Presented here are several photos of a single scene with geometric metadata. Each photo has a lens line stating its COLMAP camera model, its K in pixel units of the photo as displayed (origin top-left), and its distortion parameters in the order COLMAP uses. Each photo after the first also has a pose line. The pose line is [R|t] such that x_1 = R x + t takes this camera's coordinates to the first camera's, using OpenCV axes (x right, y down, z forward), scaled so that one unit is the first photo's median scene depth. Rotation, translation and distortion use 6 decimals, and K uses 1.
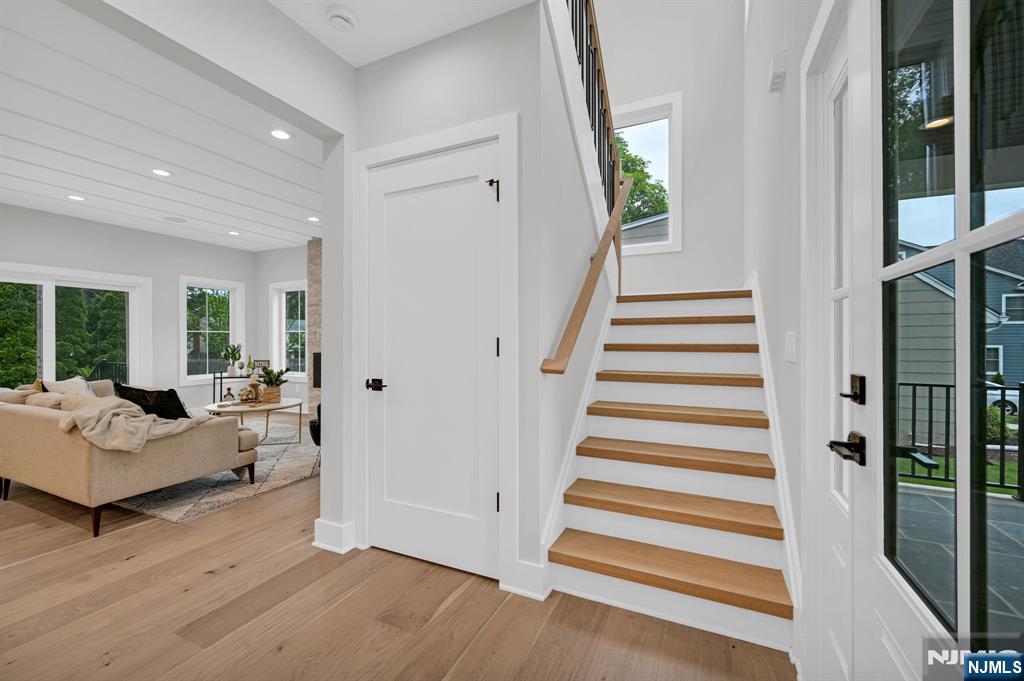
lens RADIAL K [[412.6, 0, 527.0], [0, 412.6, 339.3], [0, 0, 1]] dist [0.002284, 0.000079]
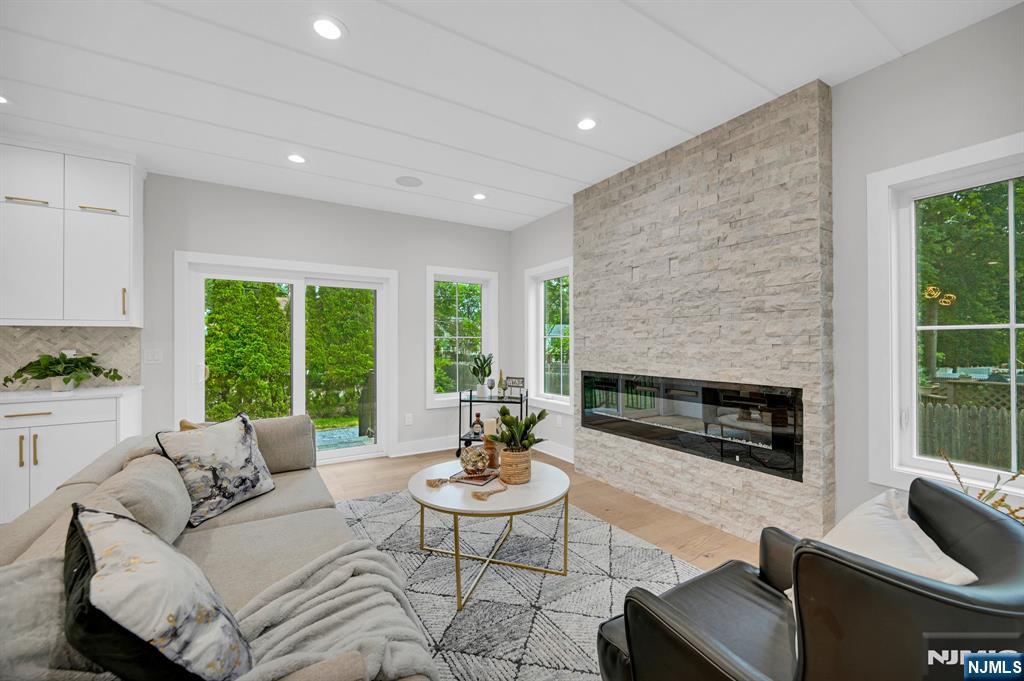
lens RADIAL K [[412.6, 0, 516.6], [0, 412.6, 340.0], [0, 0, 1]] dist [0.002284, 0.000079]
pose [[0.822216, -0.002853, -0.569169, -0.240420], [-0.001554, 0.999972, -0.007258, -0.009268], [0.569174, 0.006852, 0.822189, 0.426056]]
